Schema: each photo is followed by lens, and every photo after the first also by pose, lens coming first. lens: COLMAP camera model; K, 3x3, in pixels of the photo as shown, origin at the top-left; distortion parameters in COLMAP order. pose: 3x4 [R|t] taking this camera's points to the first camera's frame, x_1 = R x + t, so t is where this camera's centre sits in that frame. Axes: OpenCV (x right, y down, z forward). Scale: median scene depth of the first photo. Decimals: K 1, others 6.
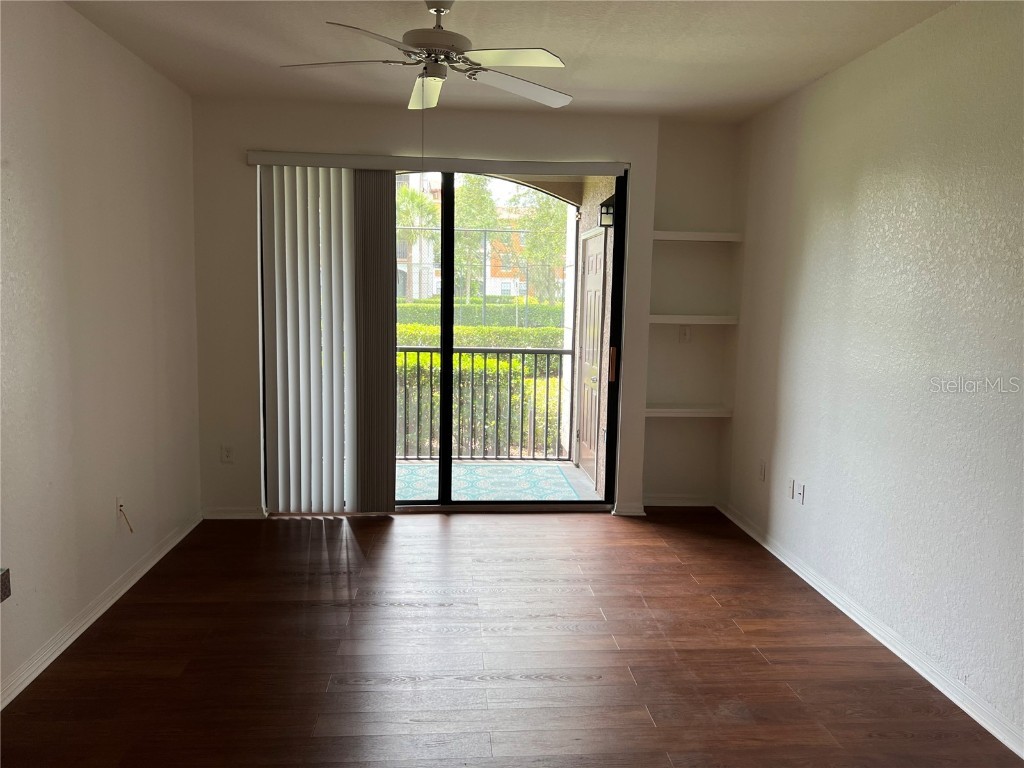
lens RADIAL K [[722.4, 0, 512.0], [0, 722.4, 384.0], [0, 0, 1]] dist [0.072409, -0.055755]
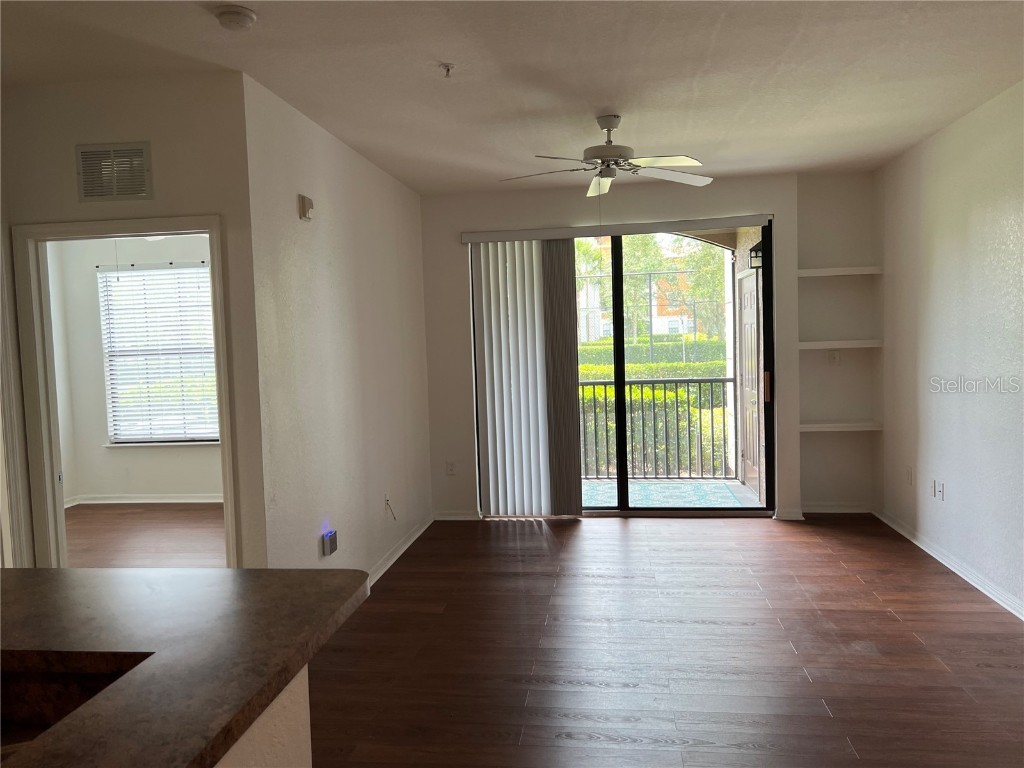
lens RADIAL K [[775.6, 0, 515.0], [0, 775.6, 380.4], [0, 0, 1]] dist [0.062421, -0.076691]
pose [[0.976156, -0.041815, -0.213004, 0.014305], [0.027266, 0.997119, -0.070789, 0.041271], [0.215350, 0.063293, 0.974484, -0.302917]]
